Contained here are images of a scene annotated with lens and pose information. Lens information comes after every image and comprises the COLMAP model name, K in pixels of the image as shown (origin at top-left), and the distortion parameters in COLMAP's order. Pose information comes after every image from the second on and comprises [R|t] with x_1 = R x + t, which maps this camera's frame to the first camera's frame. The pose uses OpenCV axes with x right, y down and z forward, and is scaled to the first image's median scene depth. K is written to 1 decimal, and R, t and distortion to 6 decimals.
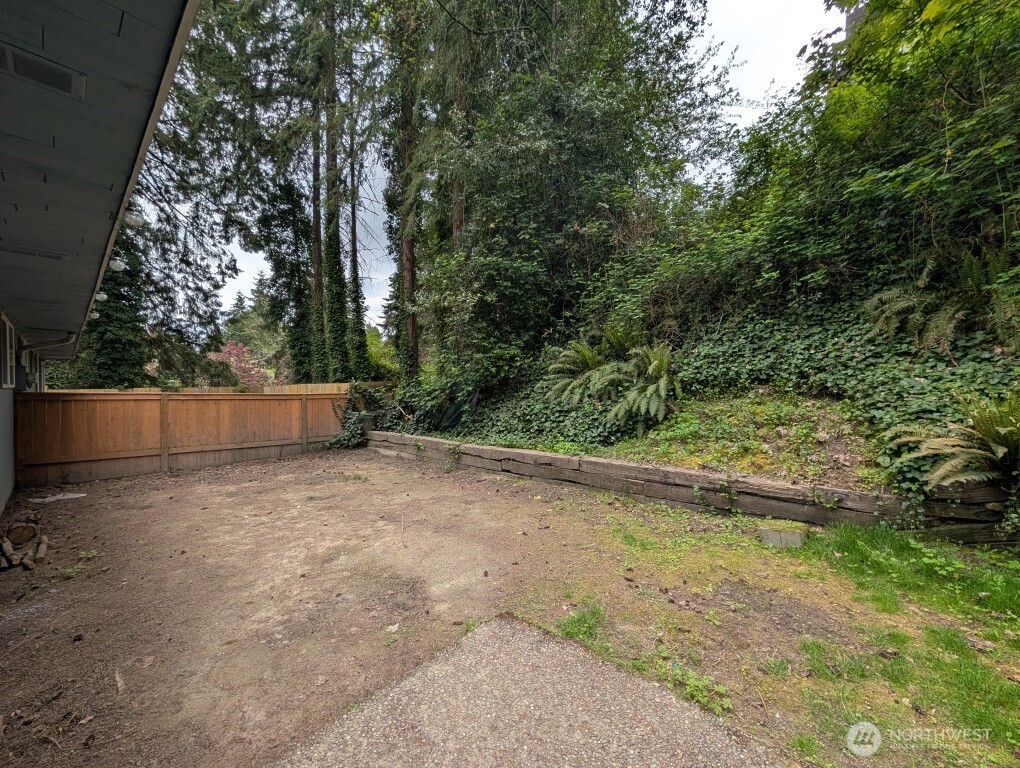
lens RADIAL K [[391.5, 0, 507.1], [0, 391.5, 385.6], [0, 0, 1]] dist [-0.000465, 0.000377]
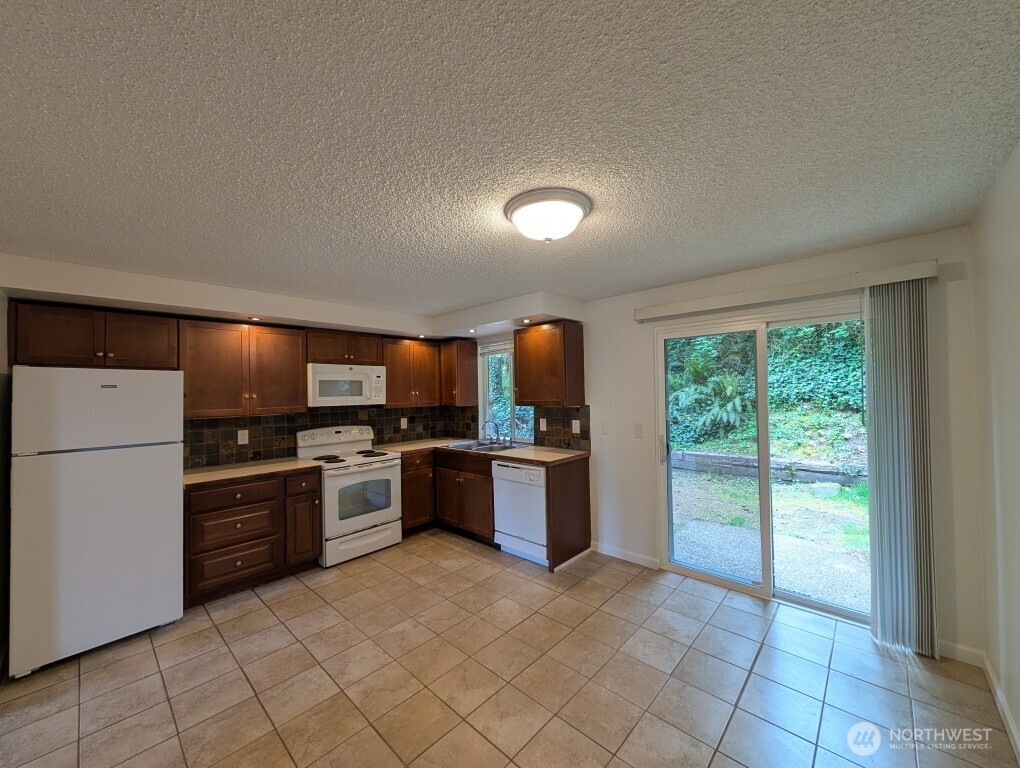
lens RADIAL K [[391.5, 0, 508.3], [0, 391.5, 385.8], [0, 0, 1]] dist [-0.000465, 0.000377]
pose [[0.999420, -0.012127, -0.031820, -0.449231], [0.011501, 0.999738, -0.019795, -0.049705], [0.032052, 0.019418, 0.999298, -0.551538]]
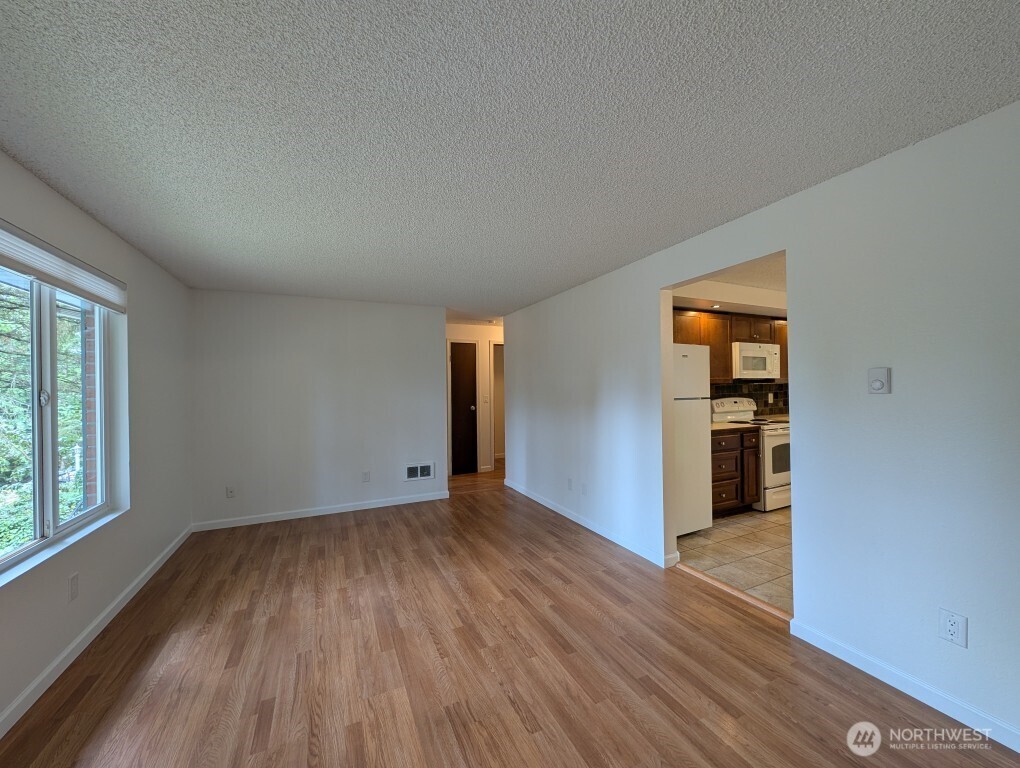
lens RADIAL K [[391.5, 0, 509.9], [0, 391.5, 385.3], [0, 0, 1]] dist [-0.000465, 0.000377]
pose [[0.917339, -0.011502, -0.397940, -0.909573], [0.007500, 0.999904, -0.011614, -0.011318], [0.398035, 0.007670, 0.917338, -0.812830]]
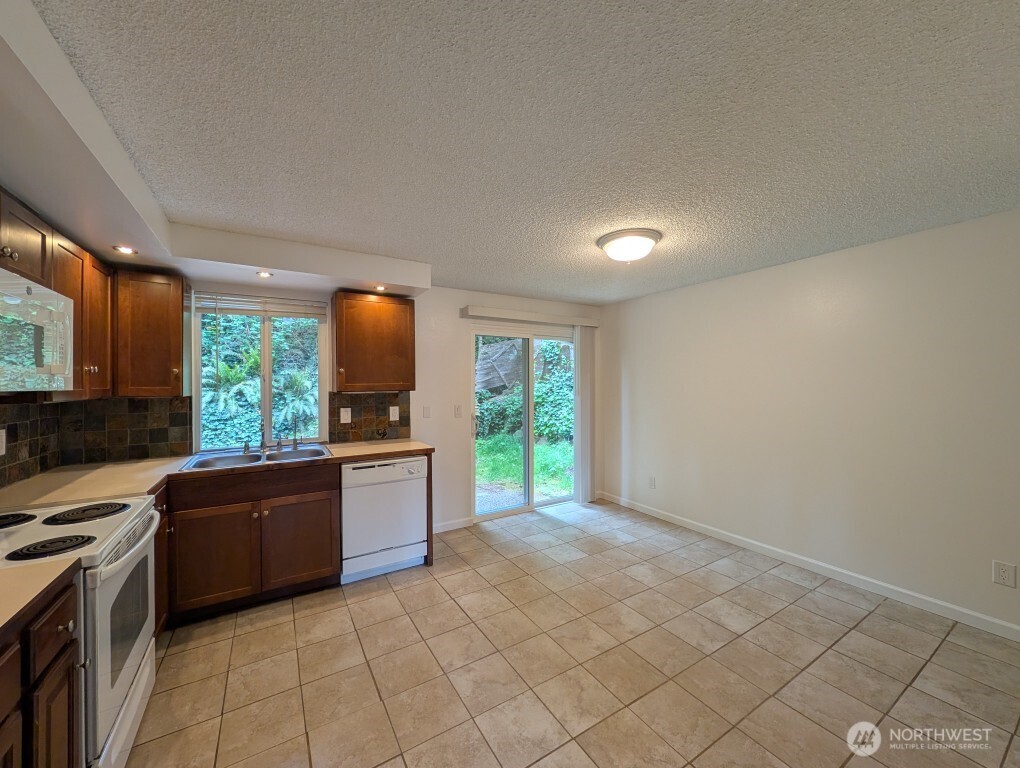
lens RADIAL K [[391.5, 0, 513.7], [0, 391.5, 385.4], [0, 0, 1]] dist [-0.000465, 0.000377]
pose [[0.294743, 0.000659, 0.955576, -0.905378], [0.009872, 0.999944, -0.003734, -0.031552], [-0.955526, 0.010534, 0.294720, -0.231062]]
